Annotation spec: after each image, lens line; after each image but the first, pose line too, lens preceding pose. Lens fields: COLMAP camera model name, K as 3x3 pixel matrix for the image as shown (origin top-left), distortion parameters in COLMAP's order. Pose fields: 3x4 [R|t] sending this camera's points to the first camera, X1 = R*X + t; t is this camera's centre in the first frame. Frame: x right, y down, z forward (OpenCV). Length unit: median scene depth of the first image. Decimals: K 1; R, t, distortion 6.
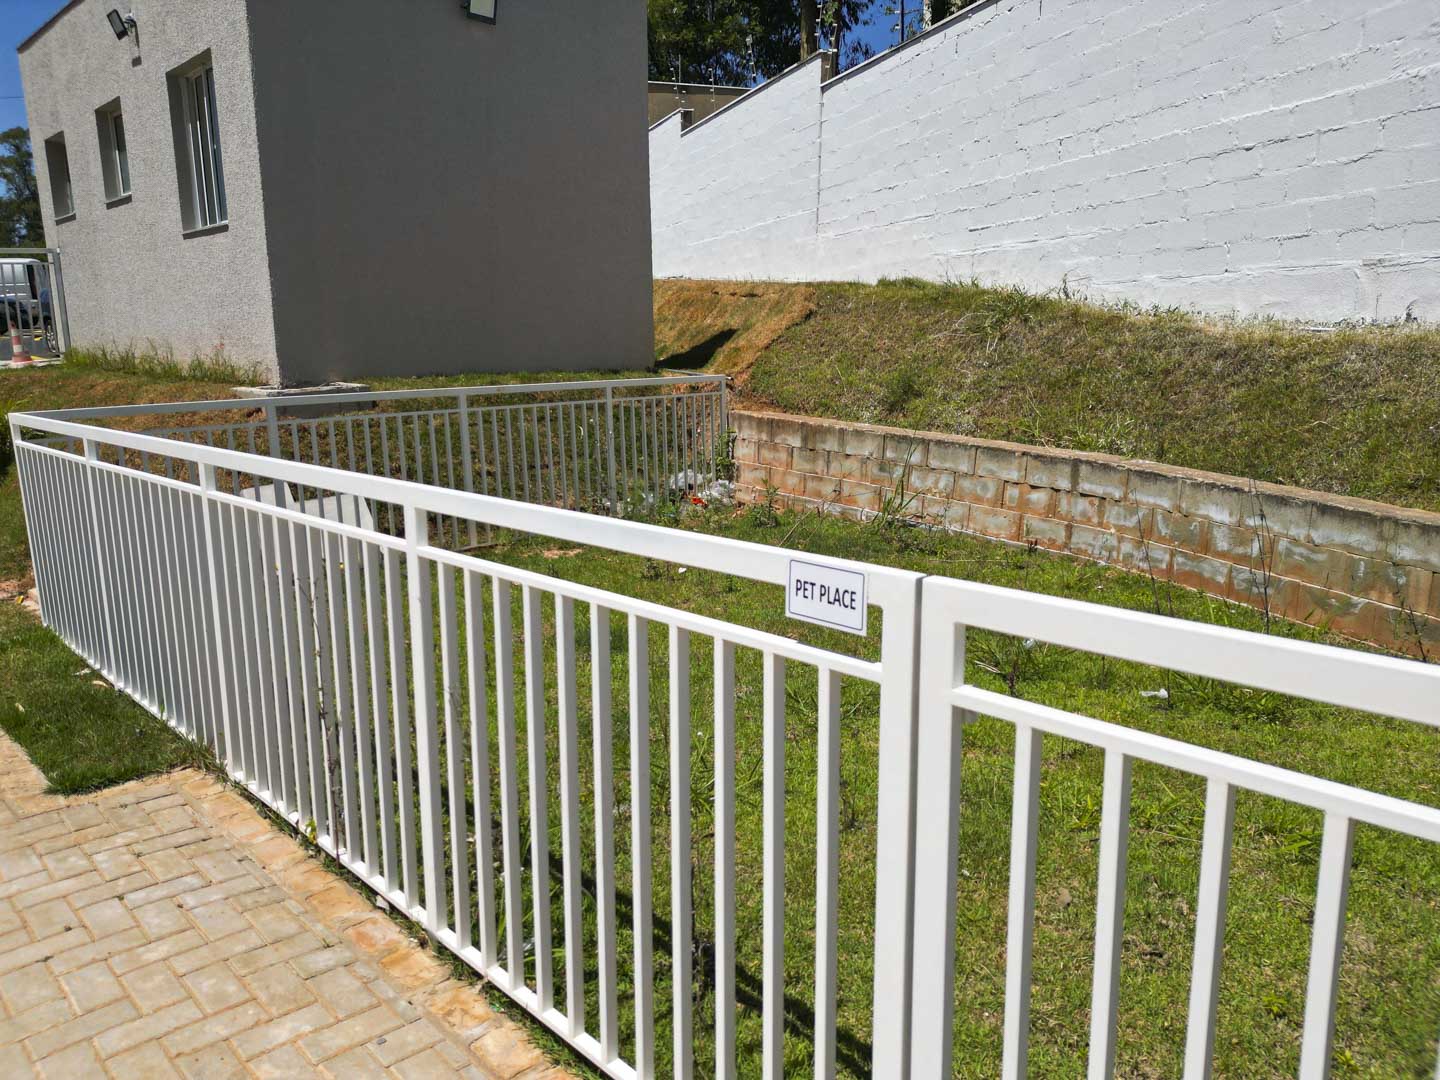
lens RADIAL K [[1006.8, 0, 713.9], [0, 1006.8, 538.3], [0, 0, 1]] dist [0.050179, -0.044434]
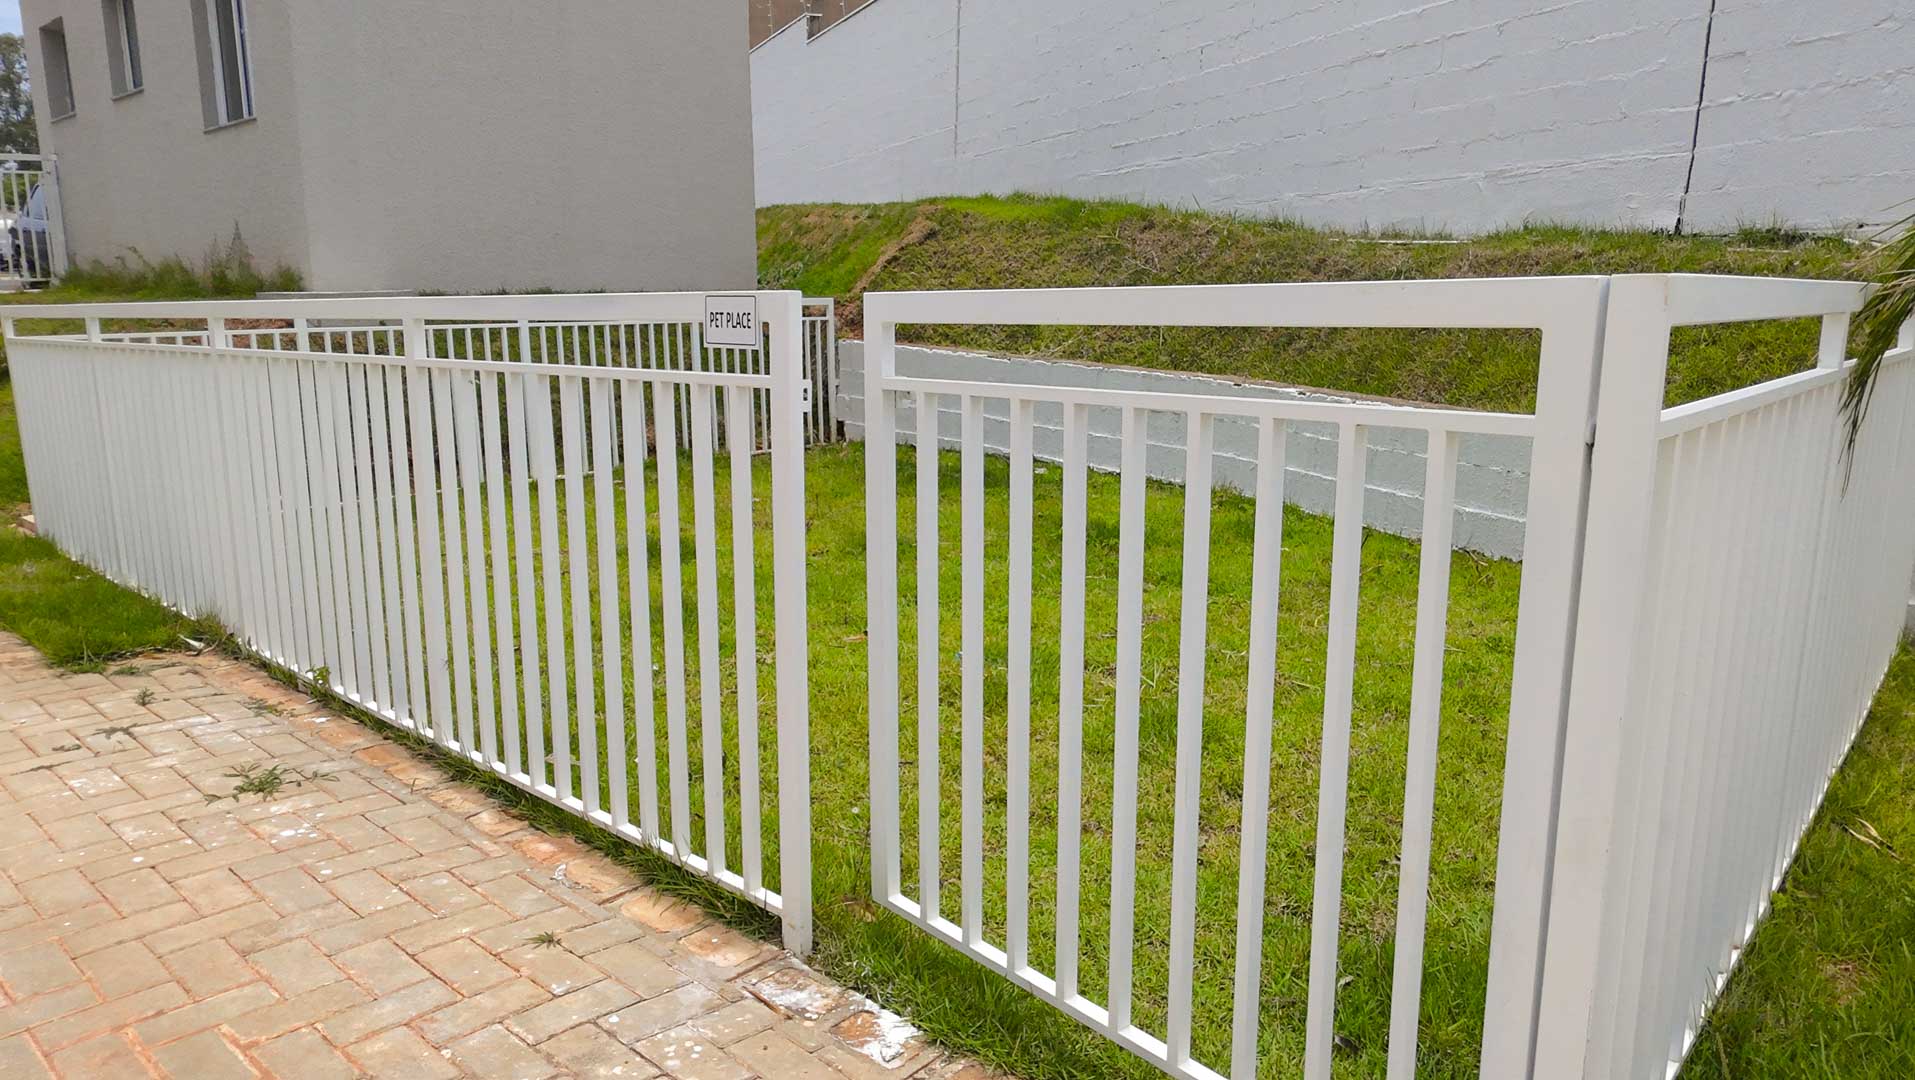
lens RADIAL K [[1220.9, 0, 962.7], [0, 1220.9, 540.2], [0, 0, 1]] dist [0.008524, -0.006023]
pose [[0.997757, -0.005402, 0.066721, 0.058518], [0.005847, 0.999962, -0.006474, 0.066524], [-0.066683, 0.006850, 0.997751, -0.093246]]
